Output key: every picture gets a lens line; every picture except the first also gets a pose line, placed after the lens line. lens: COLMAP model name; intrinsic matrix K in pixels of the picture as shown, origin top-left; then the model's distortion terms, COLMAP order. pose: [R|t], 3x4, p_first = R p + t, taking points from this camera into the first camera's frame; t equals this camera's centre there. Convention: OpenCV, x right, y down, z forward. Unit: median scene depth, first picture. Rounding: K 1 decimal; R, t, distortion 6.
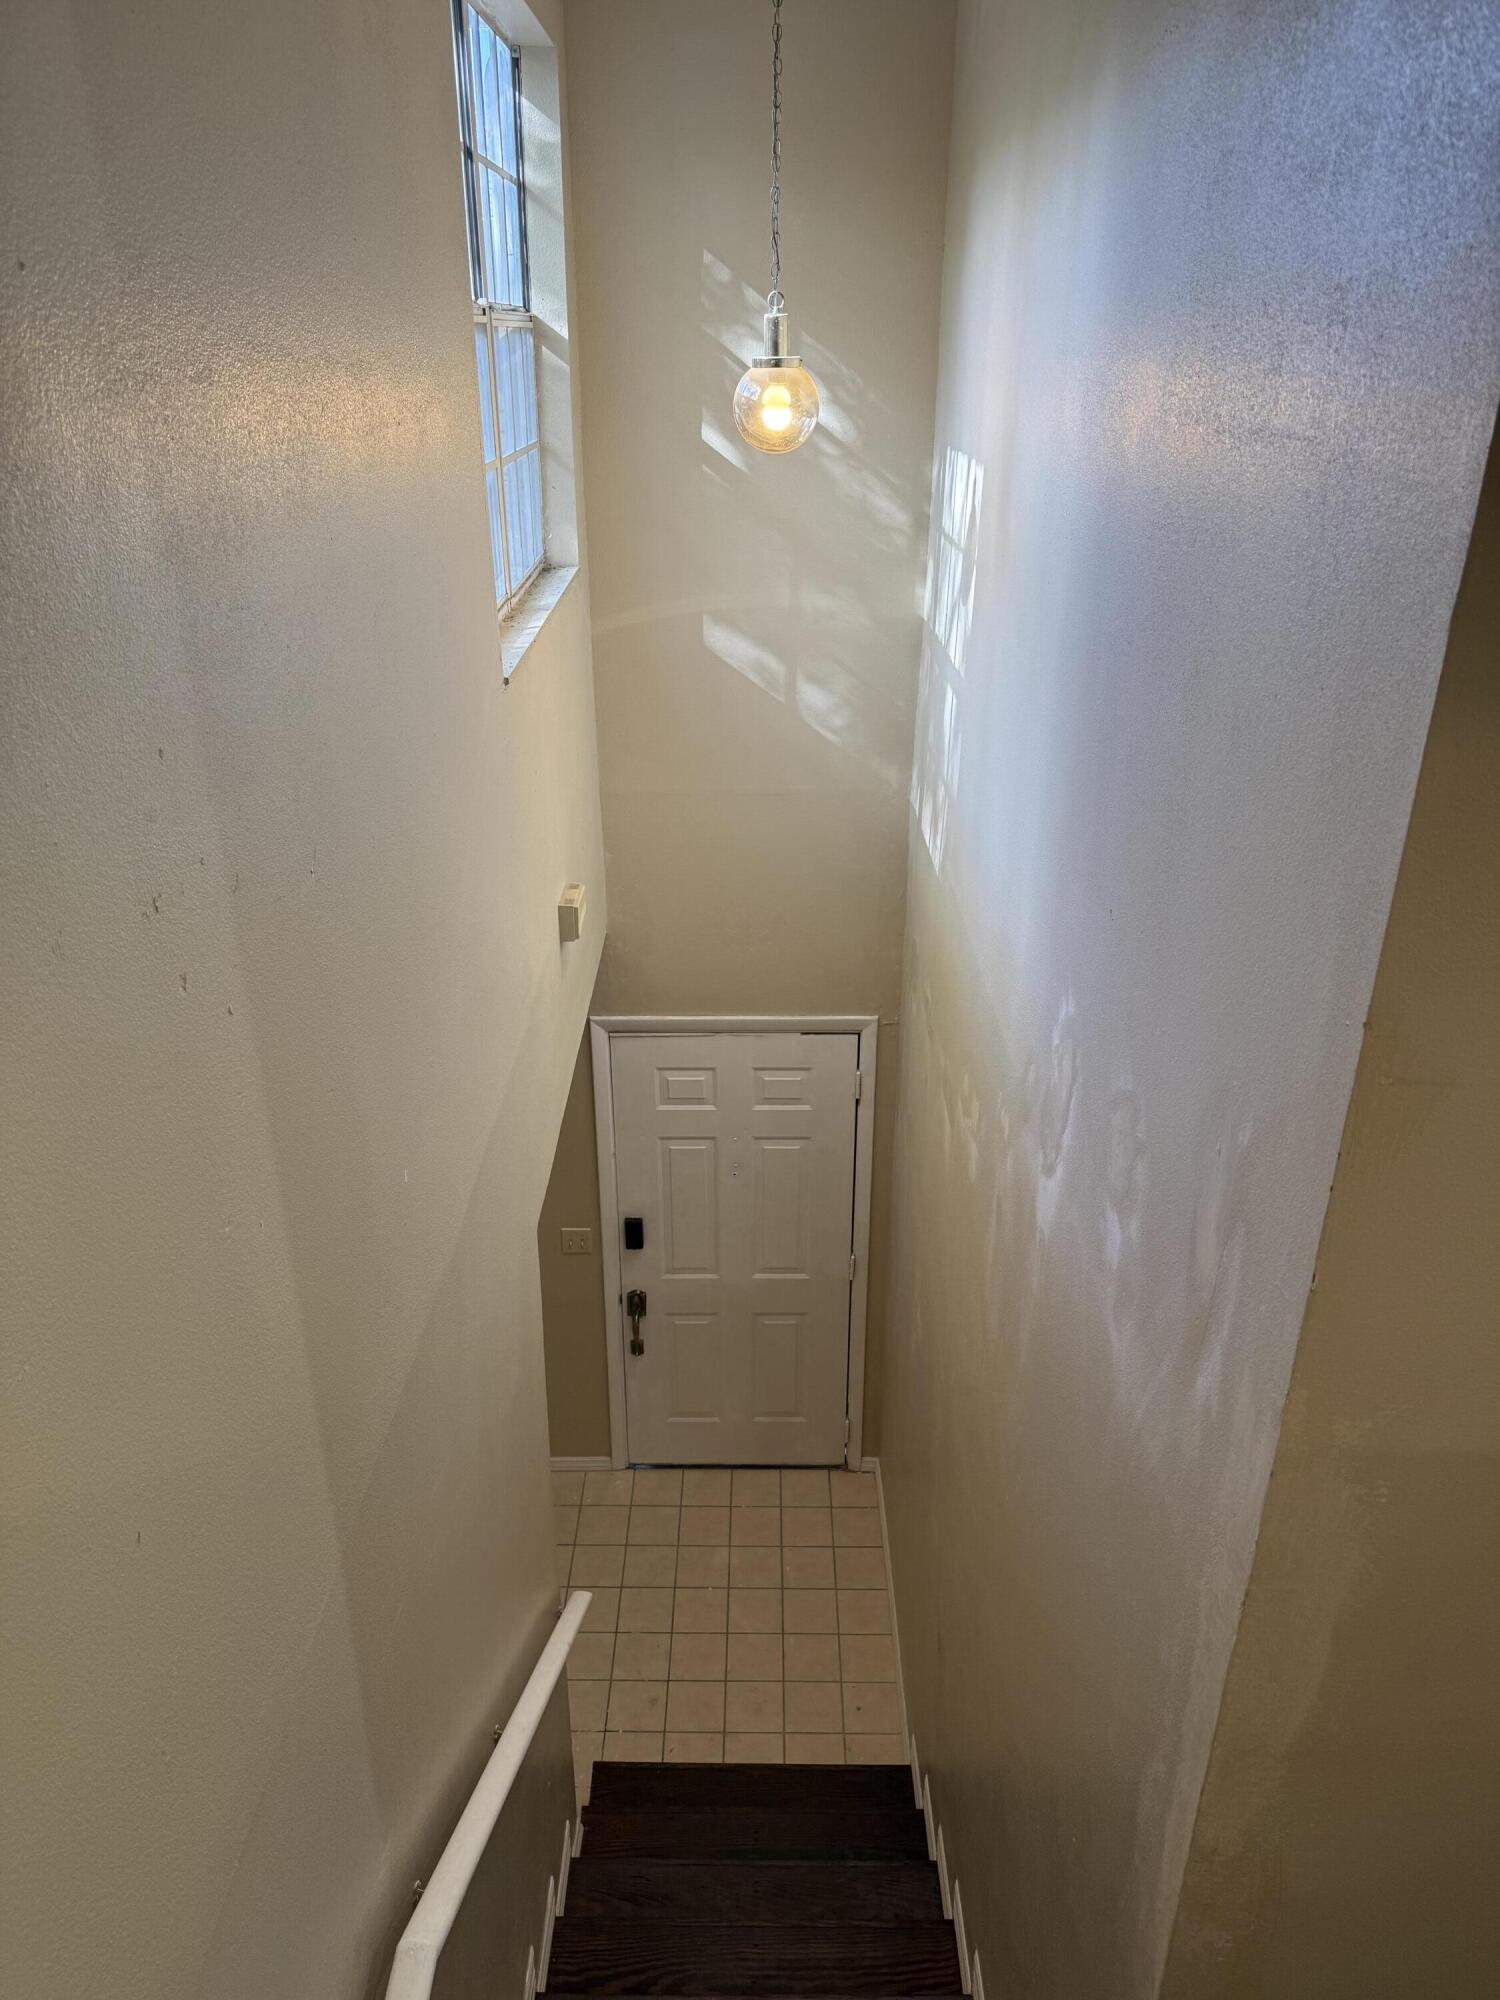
lens RADIAL K [[1404.1, 0, 750.0], [0, 1404.1, 1000.0], [0, 0, 1]] dist [0.060716, -0.002956]
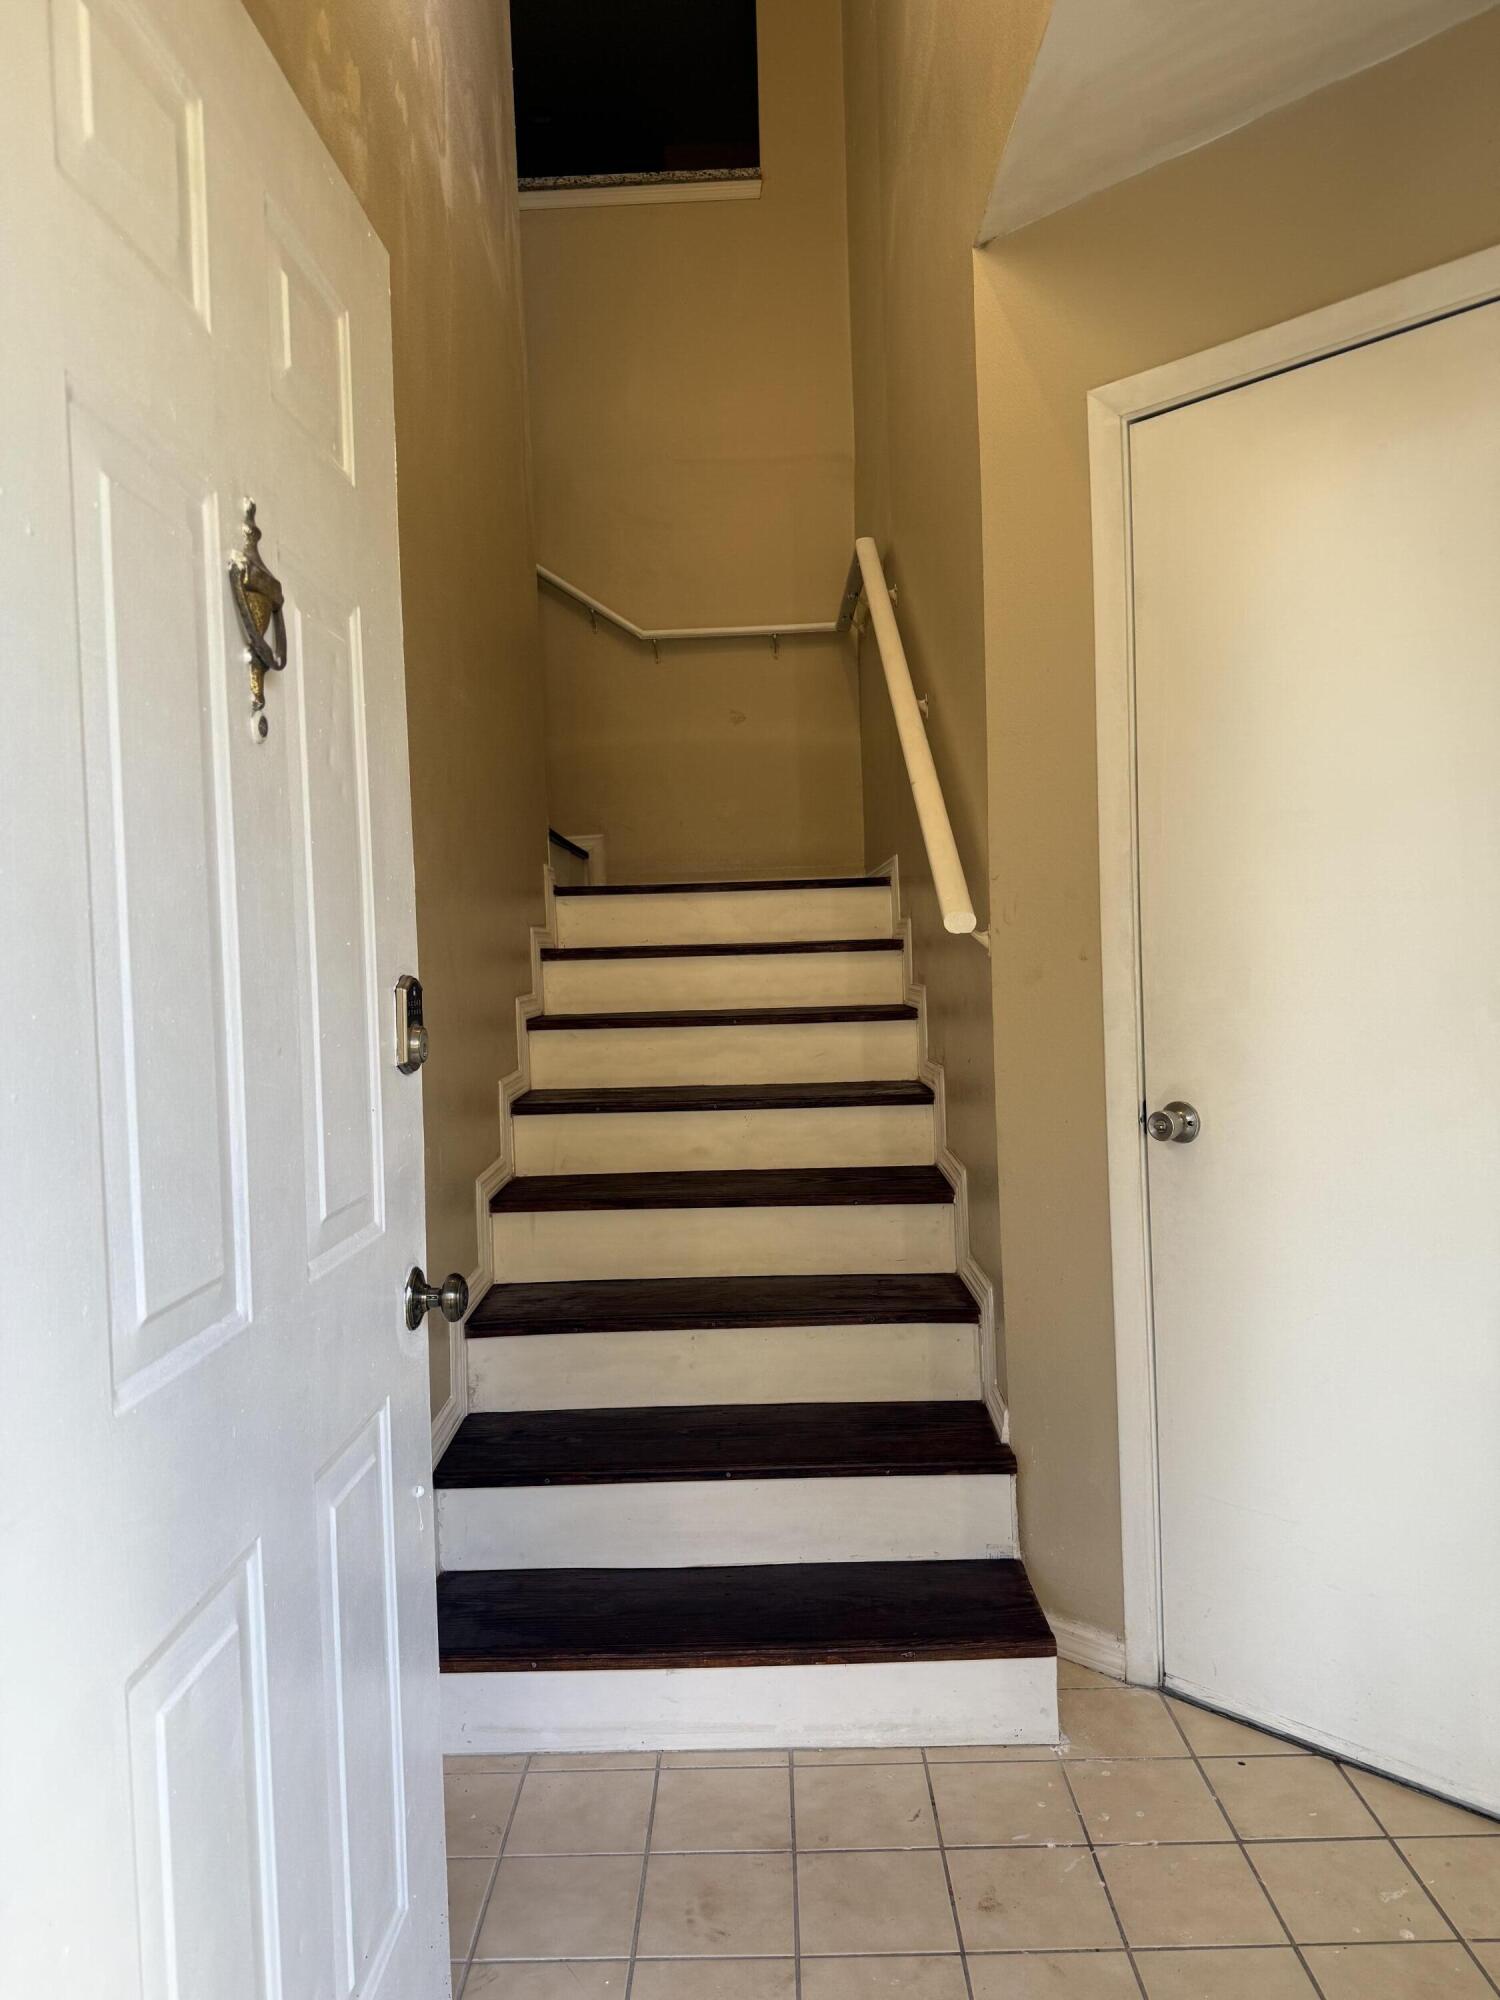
lens RADIAL K [[1404.1, 0, 750.0], [0, 1404.1, 1000.0], [0, 0, 1]] dist [0.060716, -0.002956]
pose [[-0.998967, 0.045204, 0.004703, -0.033281], [0.042540, 0.893607, 0.446830, 0.206461], [0.015996, 0.446568, -0.894606, 2.166448]]
